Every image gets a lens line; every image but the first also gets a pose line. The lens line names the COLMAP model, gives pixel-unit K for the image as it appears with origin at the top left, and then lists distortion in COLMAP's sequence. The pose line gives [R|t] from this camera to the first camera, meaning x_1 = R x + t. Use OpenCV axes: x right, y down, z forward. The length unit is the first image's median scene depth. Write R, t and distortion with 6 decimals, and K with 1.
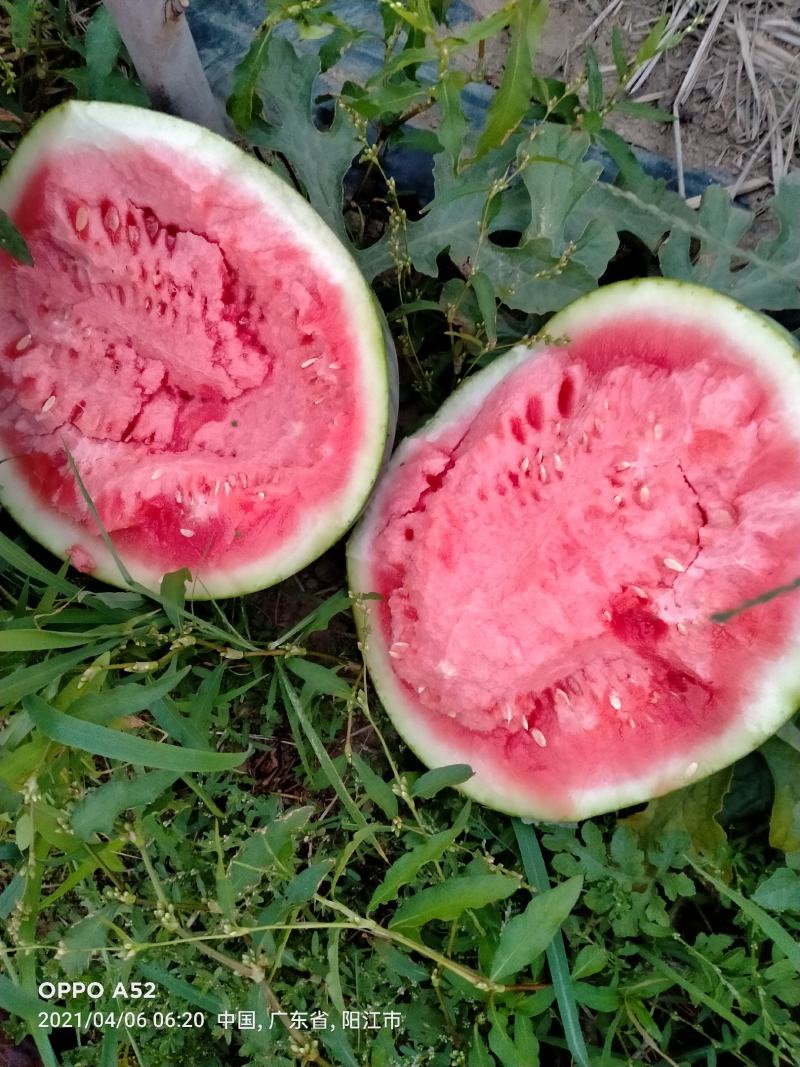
lens RADIAL K [[841.0, 0, 400.0], [0, 841.0, 533.5], [0, 0, 1]] dist [0.079606, -0.277045]
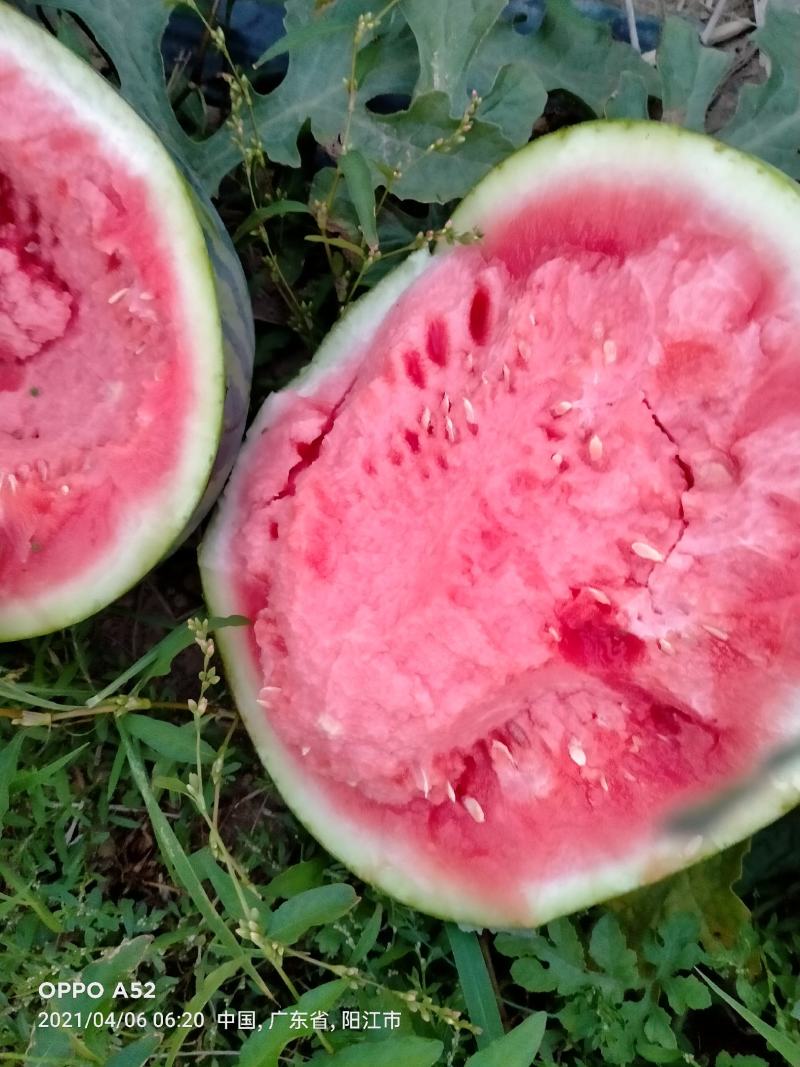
lens RADIAL K [[873.5, 0, 400.0], [0, 873.5, 533.5], [0, 0, 1]] dist [0.056147, -0.193652]
pose [[0.997341, -0.072519, 0.007221, 0.114332], [0.072315, 0.997058, 0.025426, -0.007577], [-0.009044, -0.024836, 0.999651, 0.284411]]
